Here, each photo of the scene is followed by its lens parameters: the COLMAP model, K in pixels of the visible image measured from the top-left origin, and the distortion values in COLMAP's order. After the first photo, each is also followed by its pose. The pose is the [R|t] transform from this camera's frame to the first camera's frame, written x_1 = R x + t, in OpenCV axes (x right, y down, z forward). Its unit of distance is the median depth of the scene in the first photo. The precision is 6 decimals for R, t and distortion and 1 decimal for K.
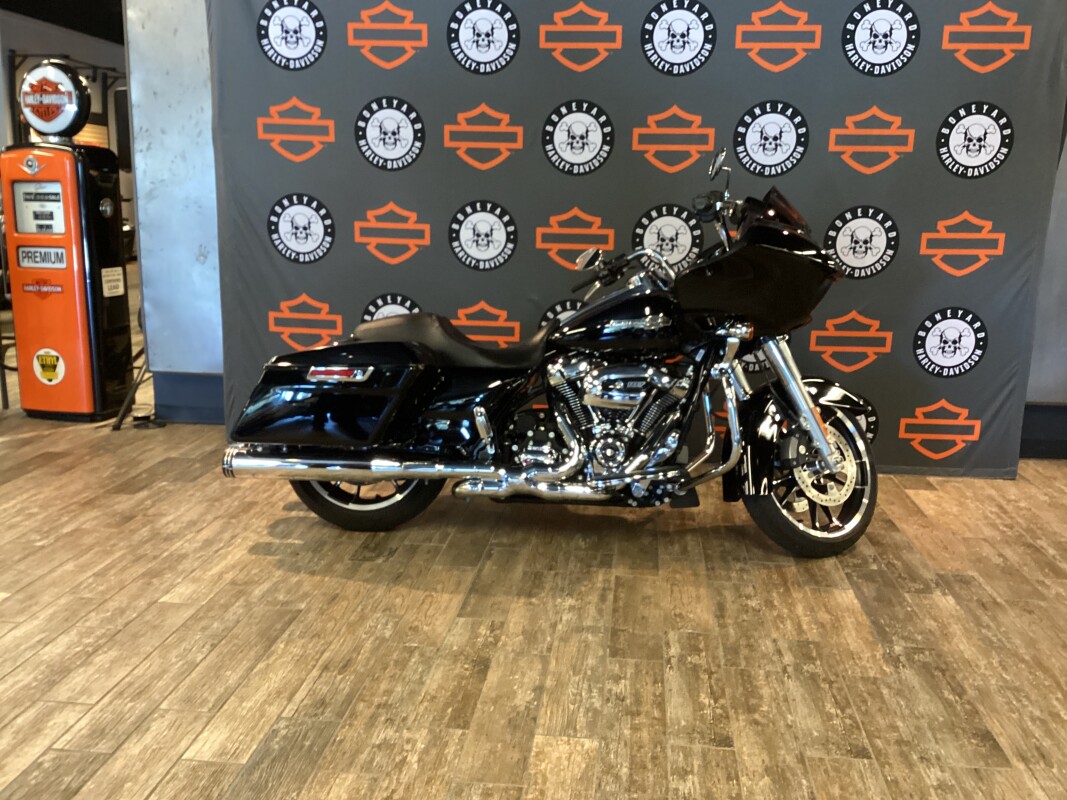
lens RADIAL K [[985.9, 0, 529.3], [0, 985.9, 400.9], [0, 0, 1]] dist [0.004953, 0.000000]
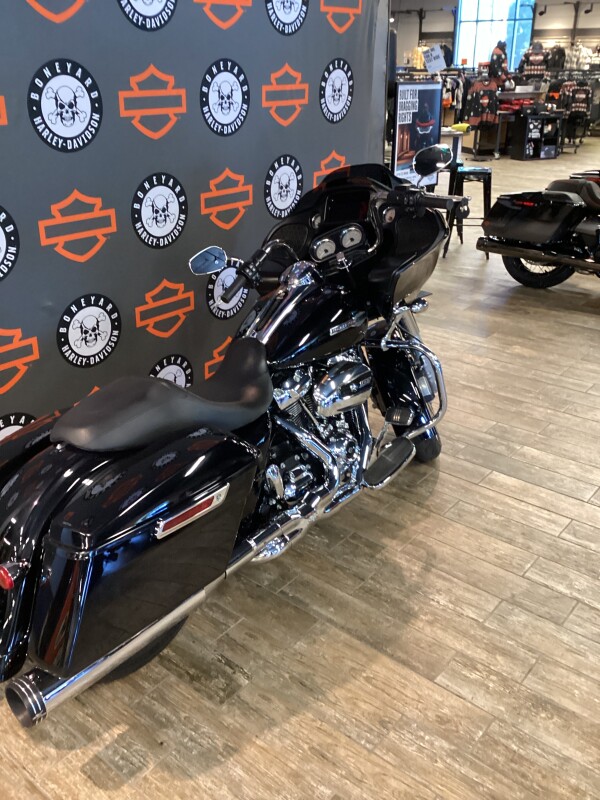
lens RADIAL K [[739.2, 0, 300.0], [0, 739.2, 395.7], [0, 0, 1]] dist [0.004953, 0.000000]
pose [[0.547639, -0.358533, 0.756006, -0.413075], [0.183071, 0.932993, 0.309854, -0.201735], [-0.816441, -0.031286, 0.576580, 0.483452]]
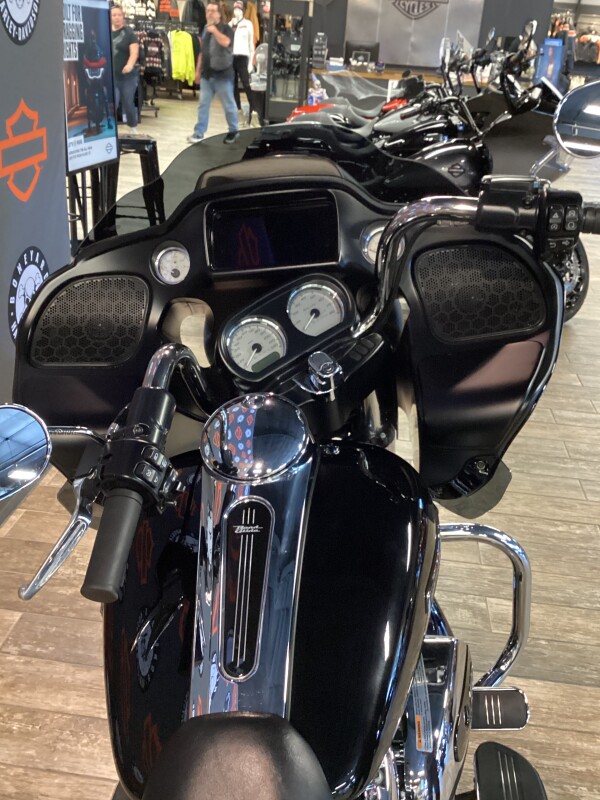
lens RADIAL K [[811.3, 0, 295.1], [0, 811.3, 389.4], [0, 0, 1]] dist [0.011477, 0.000000]
pose [[0.005007, -0.412320, 0.911025, -0.117440], [0.138929, 0.902488, 0.407693, -0.213984], [-0.990290, 0.124526, 0.061802, 0.822445]]
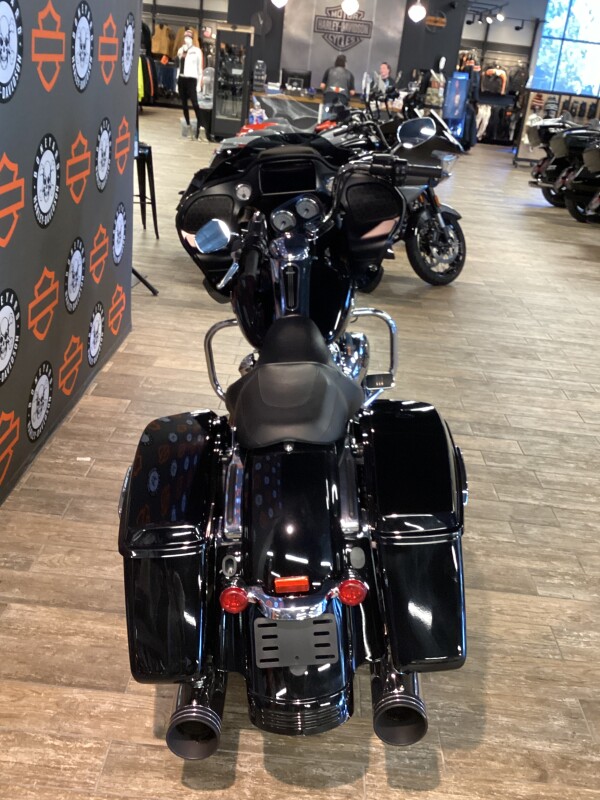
lens RADIAL K [[811.3, 0, 300.5], [0, 811.3, 399.5], [0, 0, 1]] dist [0.011477, 0.000000]
pose [[-0.083692, -0.404179, 0.910843, -0.547465], [0.099349, 0.906111, 0.411208, -0.260860], [-0.991527, 0.124907, -0.035680, 0.880599]]
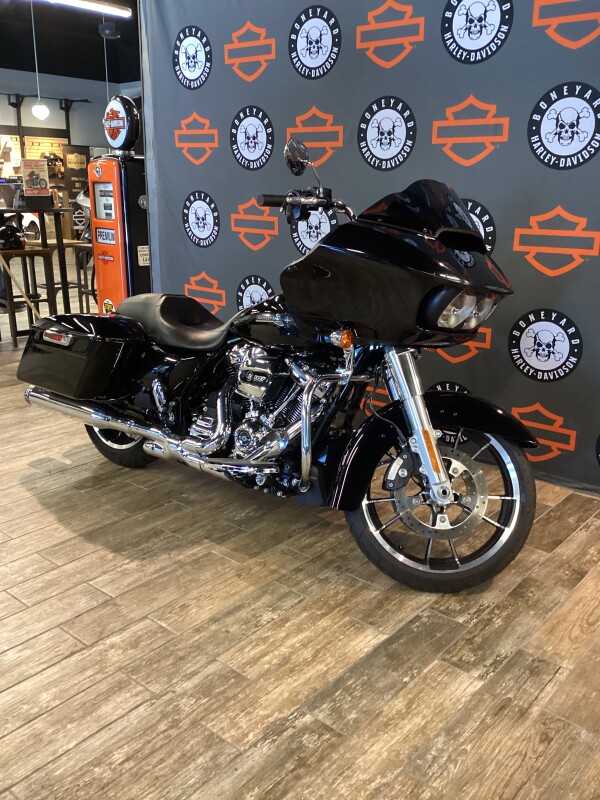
lens RADIAL K [[739.2, 0, 299.9], [0, 739.2, 395.0], [0, 0, 1]] dist [0.004953, 0.000000]
pose [[0.823359, 0.146678, -0.548239, 0.453658], [-0.108848, 0.988903, 0.101105, -0.065591], [0.556985, -0.023571, 0.830188, 0.302145]]
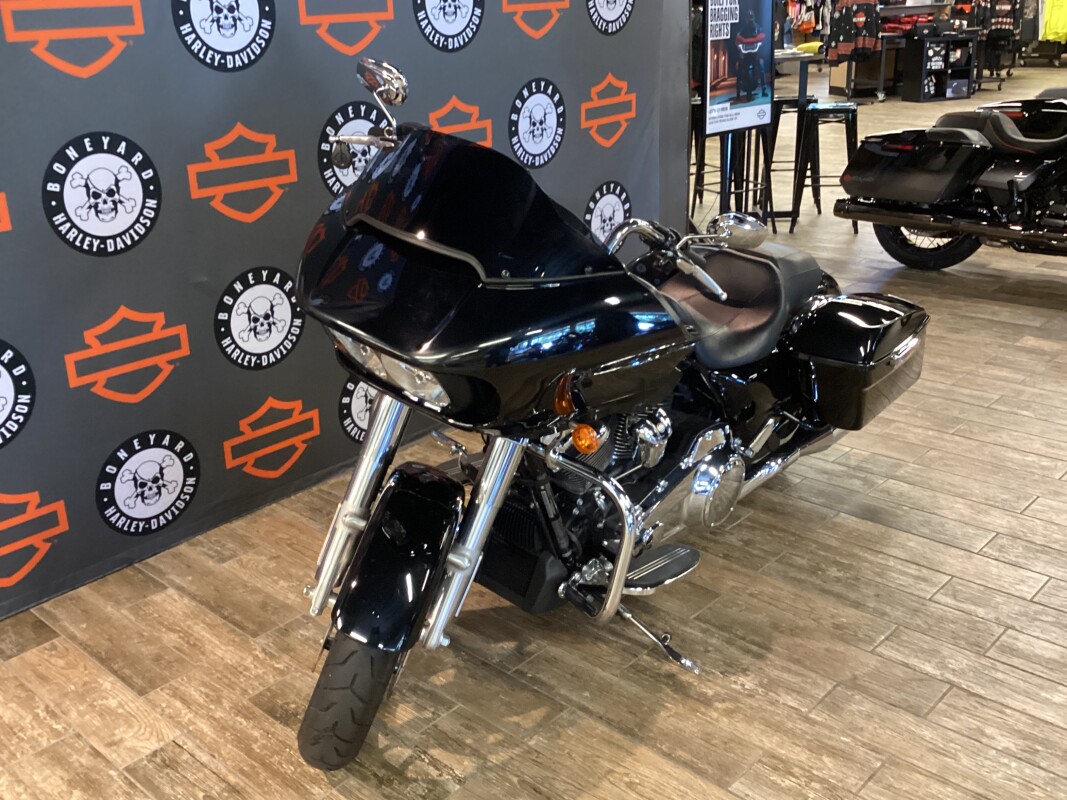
lens RADIAL K [[1082.1, 0, 532.9], [0, 1082.1, 395.6], [0, 0, 1]] dist [0.011477, 0.000000]
pose [[0.597801, -0.317613, 0.736040, -0.420875], [0.215828, 0.948028, 0.233797, -0.159974], [-0.772044, 0.019093, 0.635282, 0.437883]]
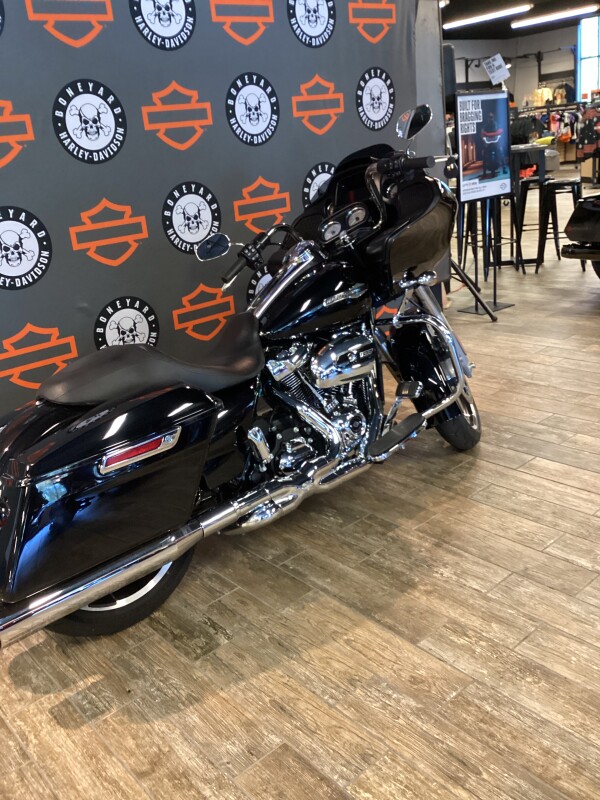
lens RADIAL K [[739.2, 0, 295.5], [0, 739.2, 398.2], [0, 0, 1]] dist [0.004953, 0.000000]
pose [[0.679739, -0.322230, 0.658879, -0.365054], [0.267290, 0.945378, 0.186592, -0.105231], [-0.683016, 0.049278, 0.728739, 0.393803]]
